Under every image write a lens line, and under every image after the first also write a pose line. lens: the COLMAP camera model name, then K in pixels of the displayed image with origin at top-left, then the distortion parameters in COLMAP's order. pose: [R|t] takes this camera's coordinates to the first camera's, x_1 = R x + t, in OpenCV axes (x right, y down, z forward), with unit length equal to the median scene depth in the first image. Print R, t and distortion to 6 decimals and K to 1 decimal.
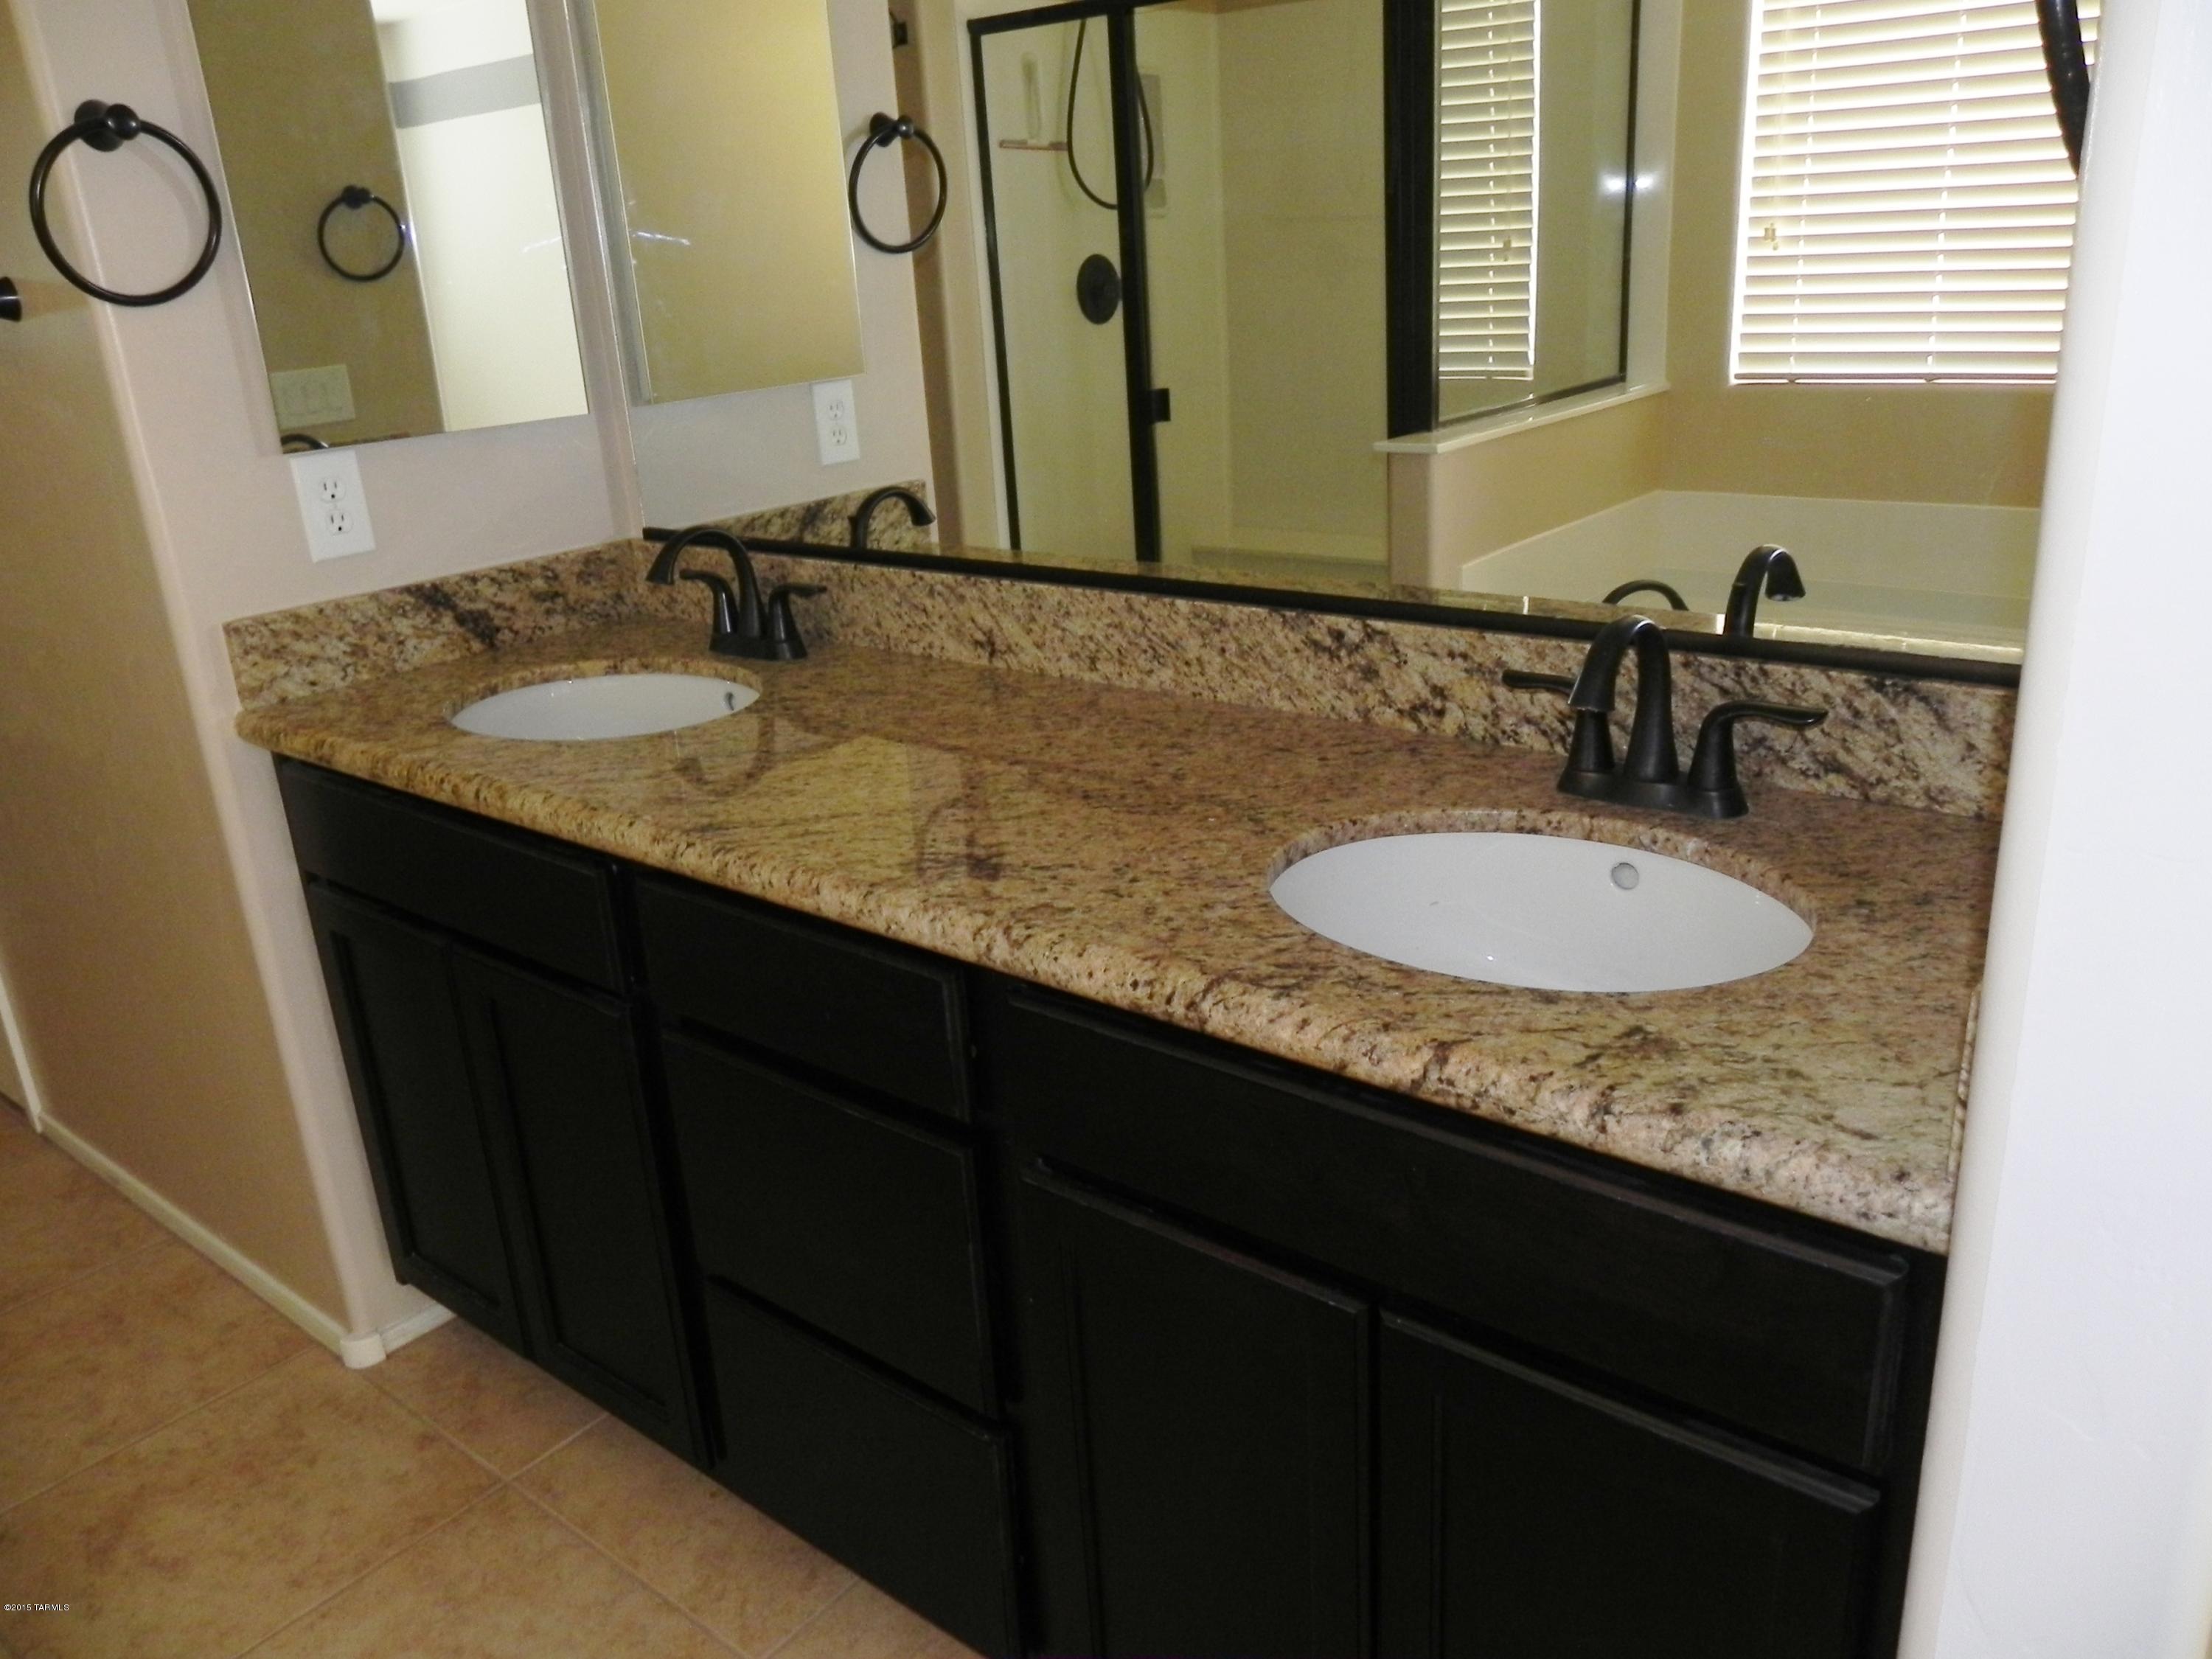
lens RADIAL K [[1672.2, 0, 1106.0], [0, 1672.2, 829.5], [0, 0, 1]] dist [-0.009792, -0.002726]
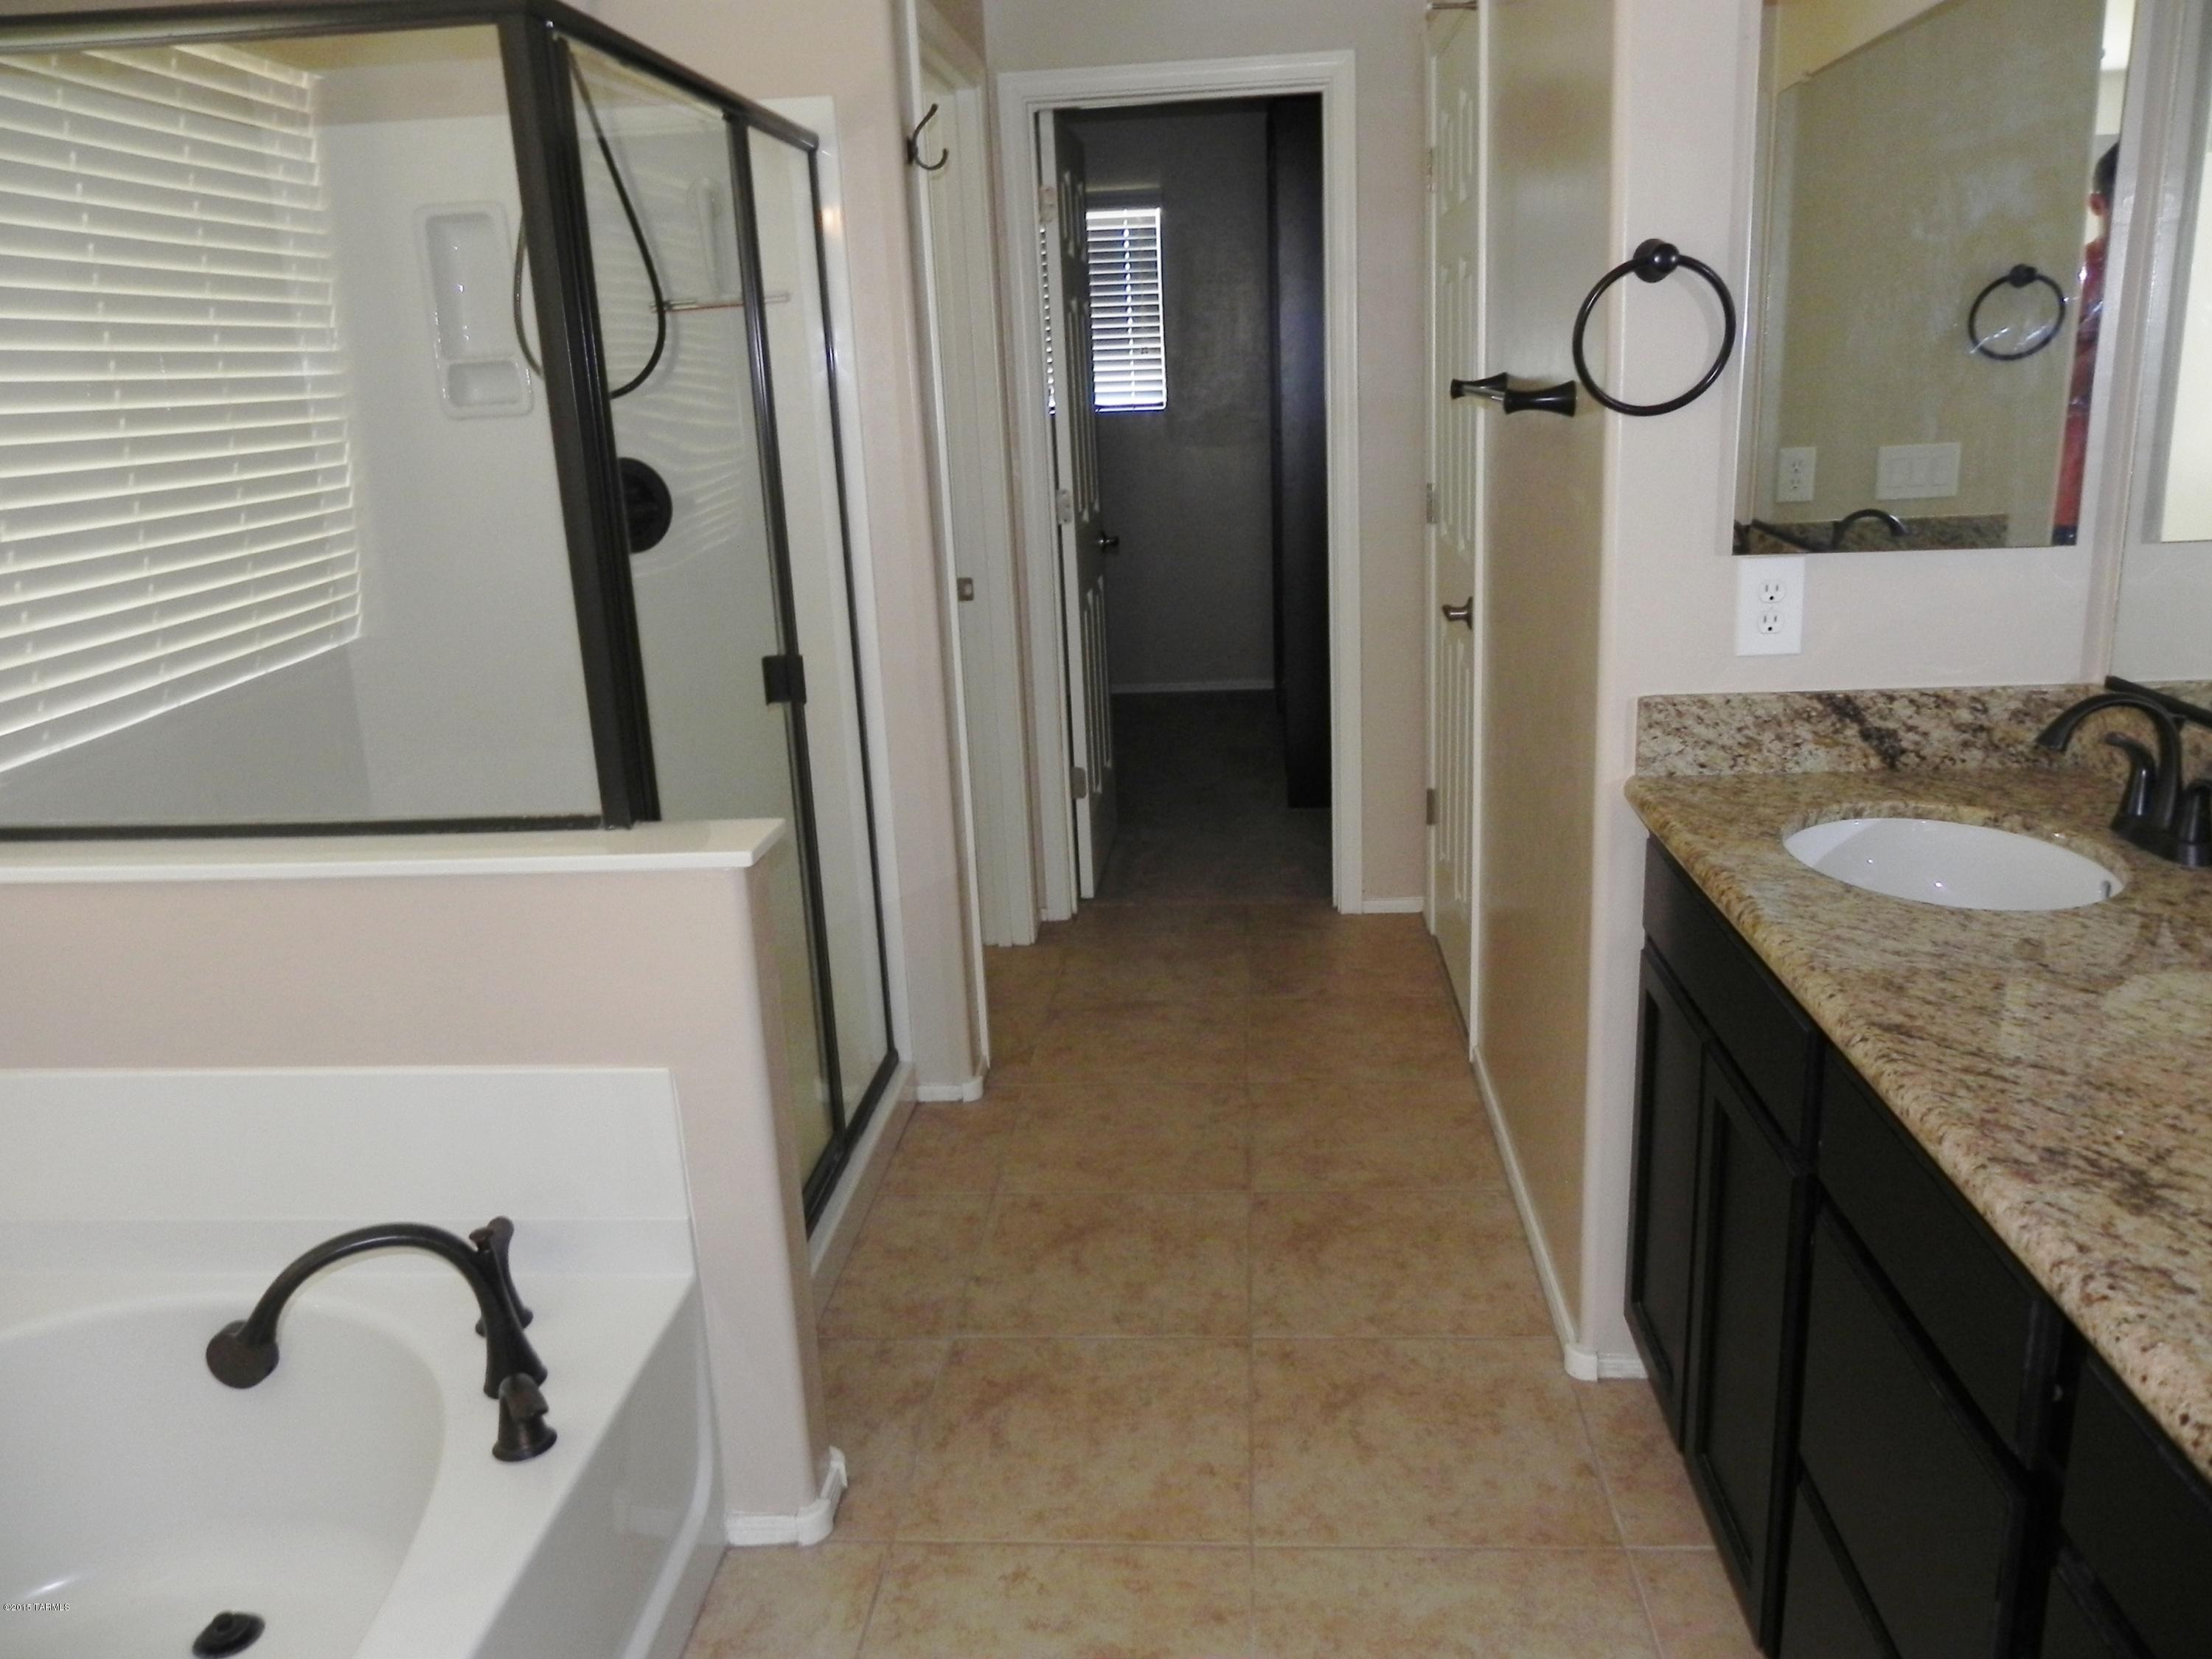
lens RADIAL K [[1661.0, 0, 1106.0], [0, 1661.0, 829.5], [0, 0, 1]] dist [-0.010075, 0.006344]
pose [[0.573399, 0.252883, -0.779271, 0.144189], [-0.264712, 0.957339, 0.115889, -0.069987], [0.775333, 0.139831, 0.615878, 0.053886]]
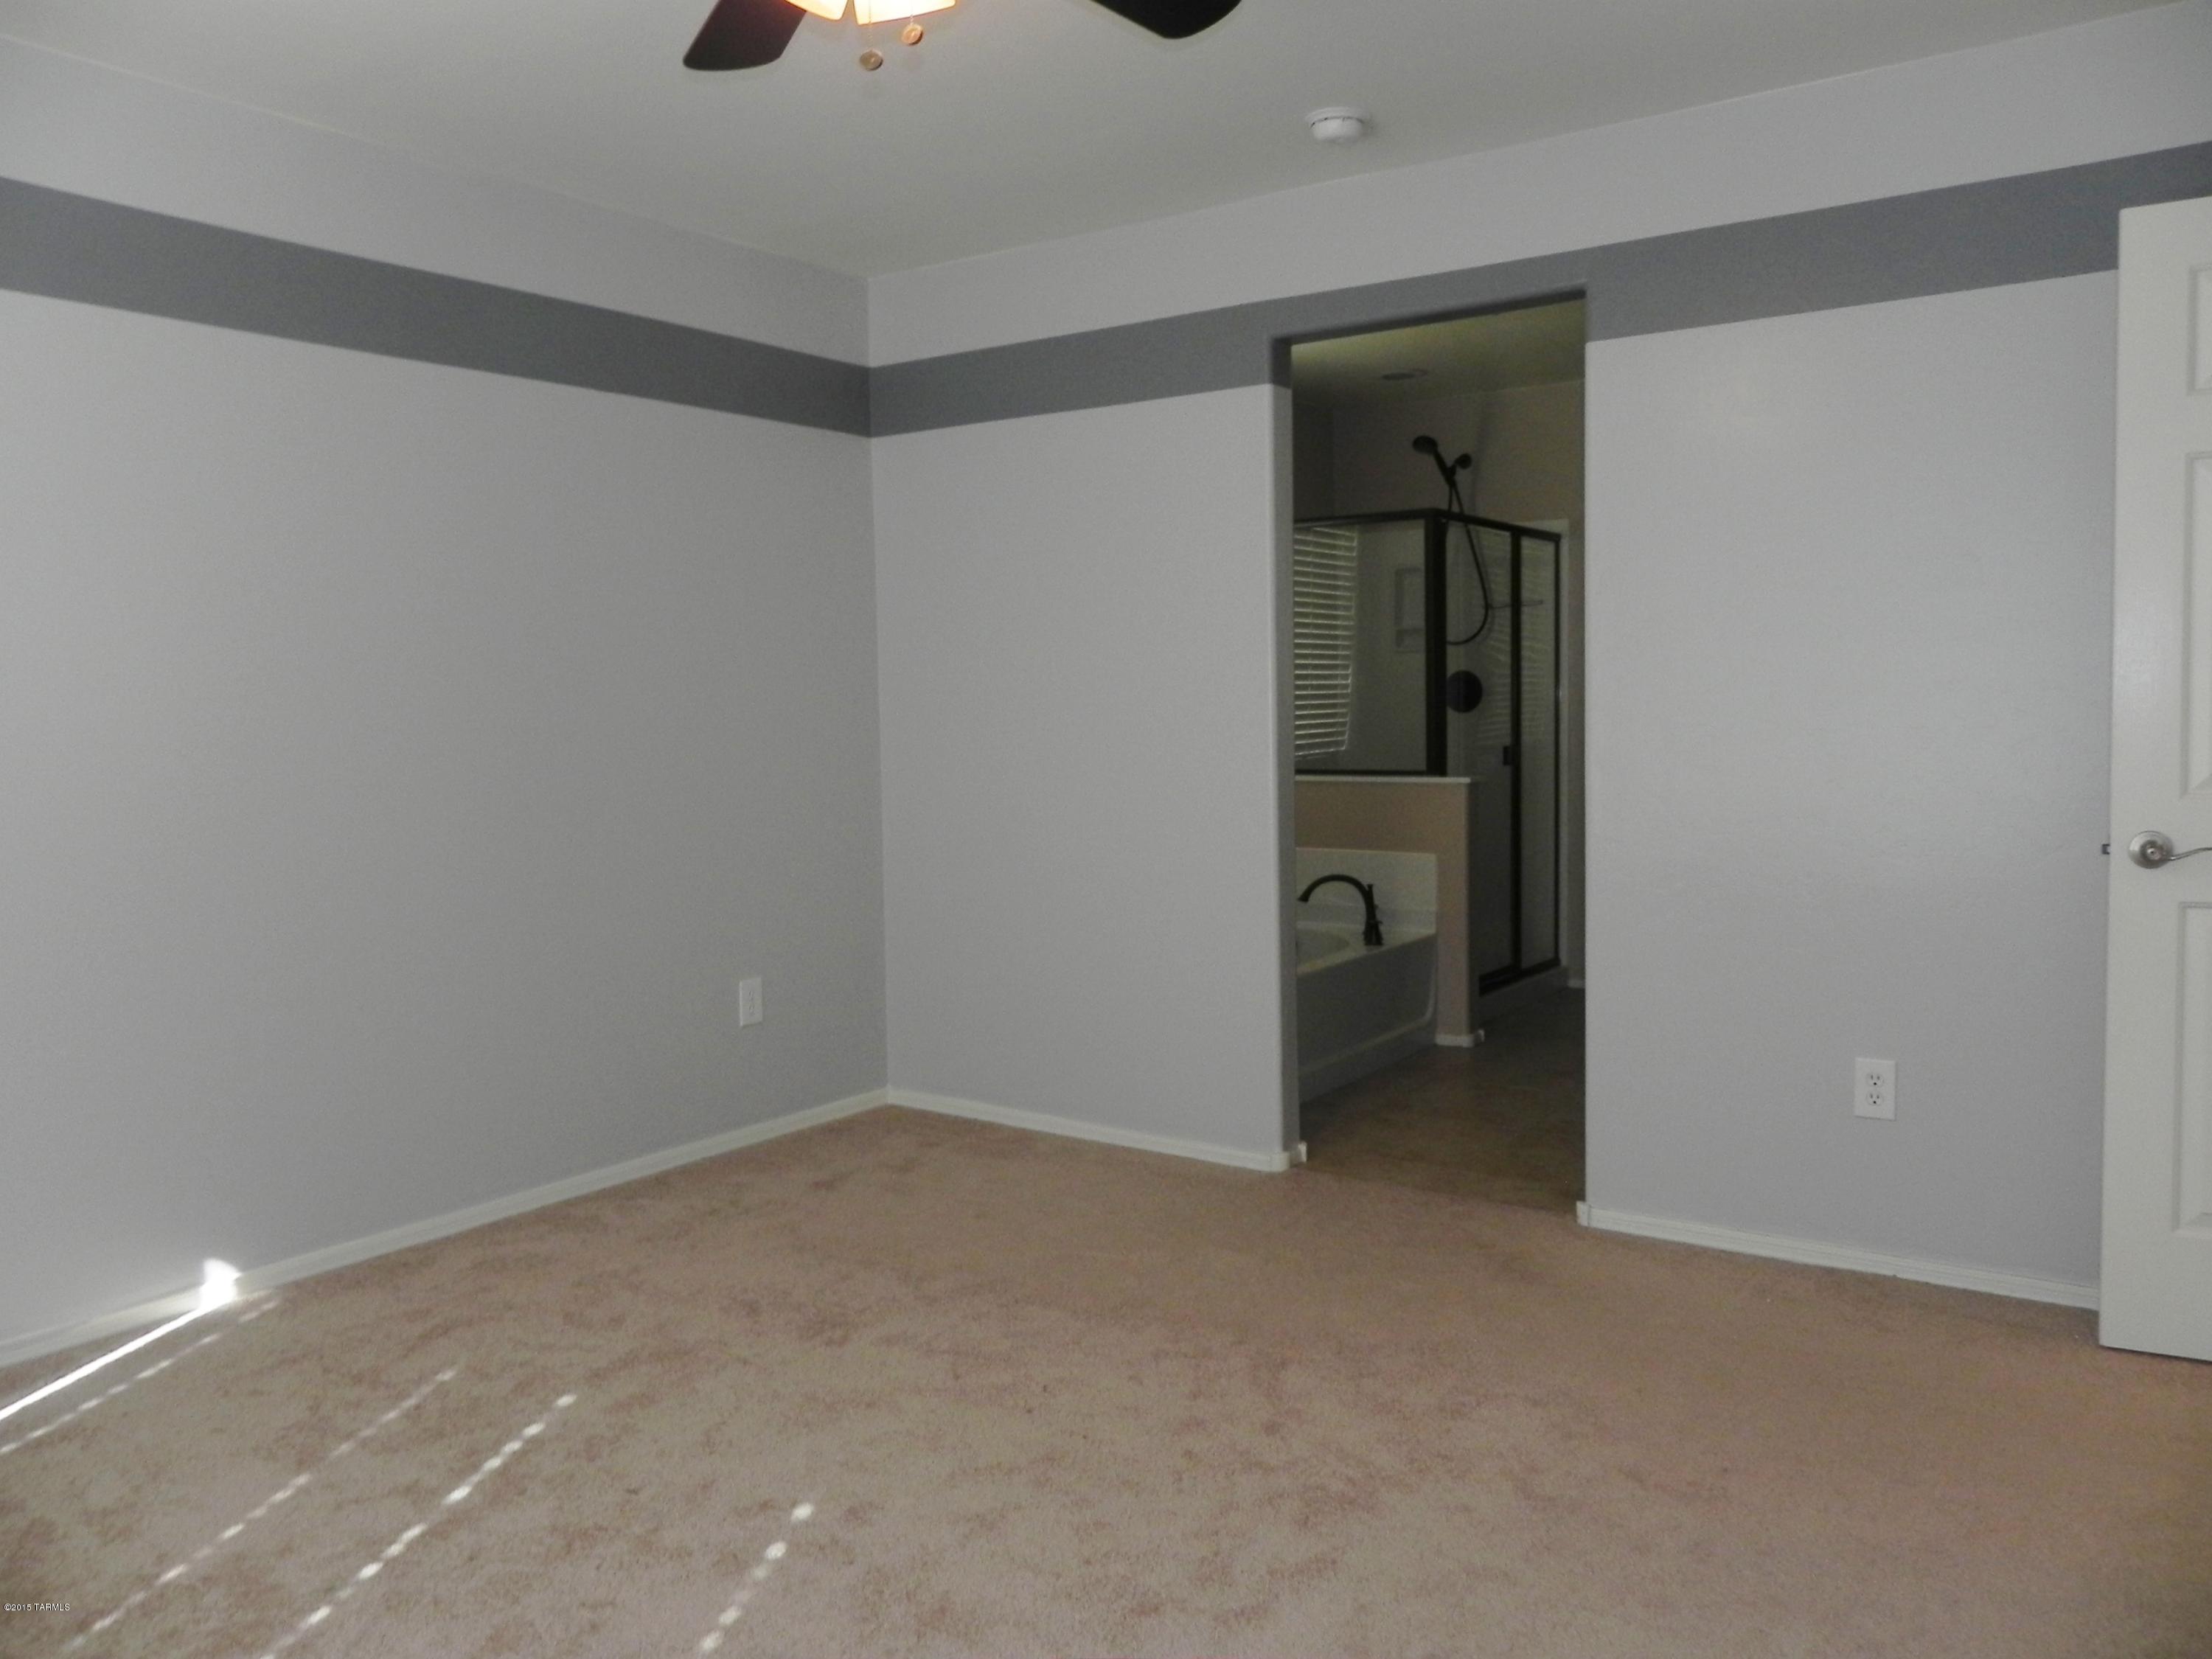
lens RADIAL K [[1867.3, 0, 1109.8], [0, 1867.3, 890.4], [0, 0, 1]] dist [0.001550, 0.008092]
pose [[0.090171, 0.152667, -0.984155, 2.419732], [-0.322746, 0.939333, 0.116143, 0.112185], [0.942180, 0.307160, 0.133973, -0.470402]]
